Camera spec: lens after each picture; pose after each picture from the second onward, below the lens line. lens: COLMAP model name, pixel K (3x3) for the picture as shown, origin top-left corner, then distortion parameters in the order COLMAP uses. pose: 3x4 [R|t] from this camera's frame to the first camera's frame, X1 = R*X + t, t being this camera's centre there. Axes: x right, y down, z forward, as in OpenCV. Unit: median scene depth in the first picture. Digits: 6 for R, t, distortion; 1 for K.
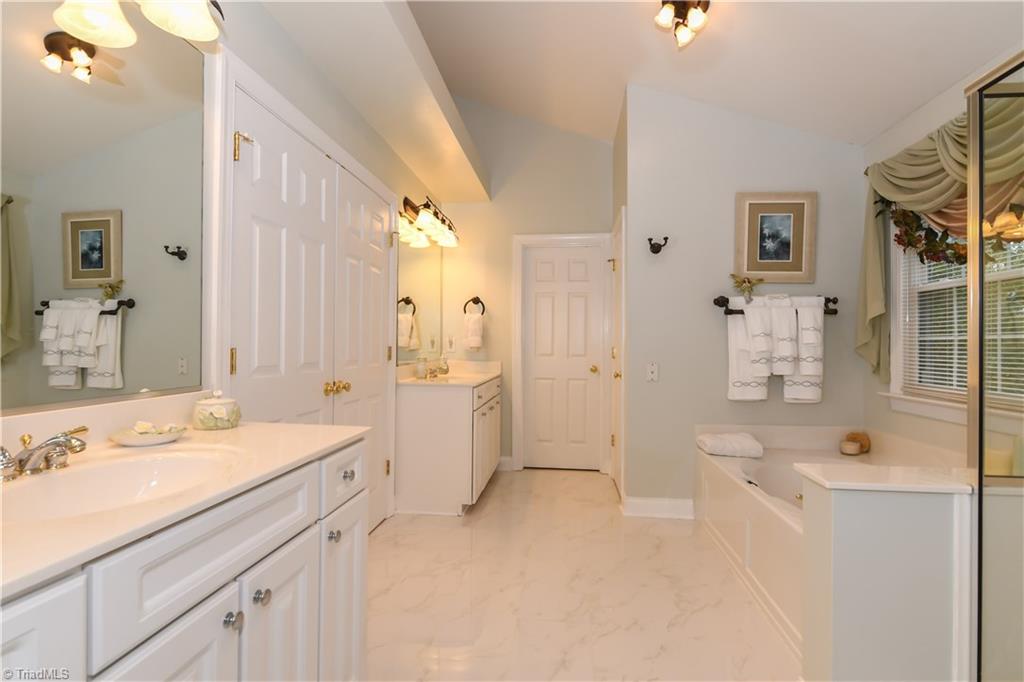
lens RADIAL K [[497.2, 0, 507.4], [0, 497.2, 343.6], [0, 0, 1]] dist [-0.016727, -0.000508]
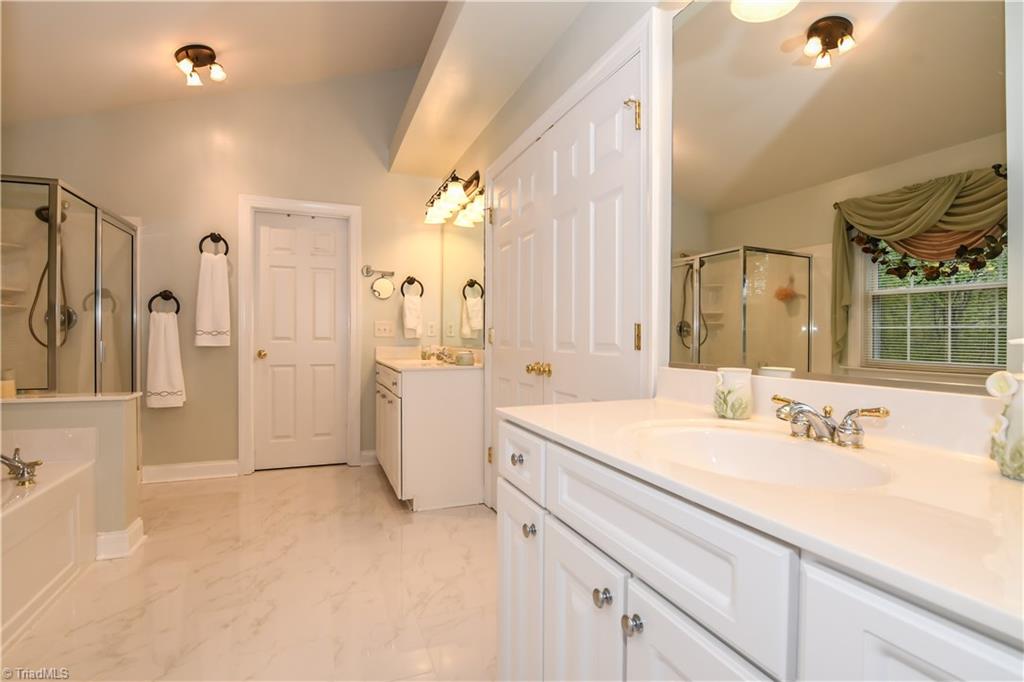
lens RADIAL K [[497.2, 0, 507.4], [0, 497.2, 343.6], [0, 0, 1]] dist [-0.016727, -0.000508]
pose [[-0.882455, -0.003307, -0.470386, 0.162564], [-0.009425, 0.999899, 0.010652, 0.032627], [0.470303, 0.013833, -0.882396, 1.838545]]
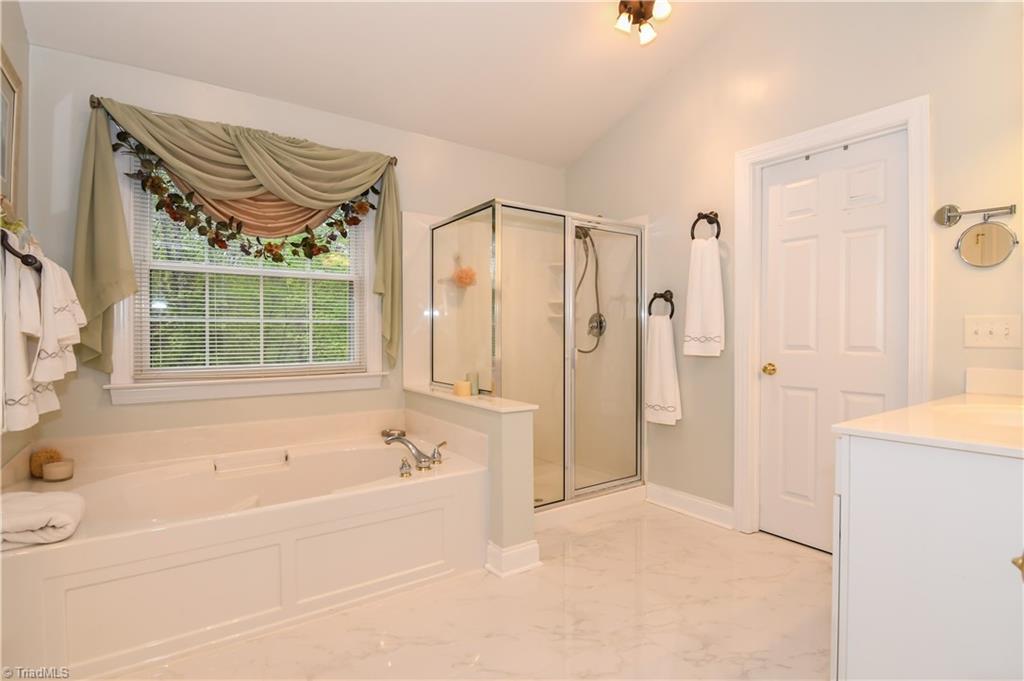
lens RADIAL K [[497.2, 0, 507.4], [0, 497.2, 343.1], [0, 0, 1]] dist [-0.016727, -0.000508]
pose [[-0.670735, -0.018776, 0.741460, -0.327052], [-0.004953, 0.999771, 0.020837, 0.012111], [-0.741681, 0.010304, -0.670674, 1.239871]]
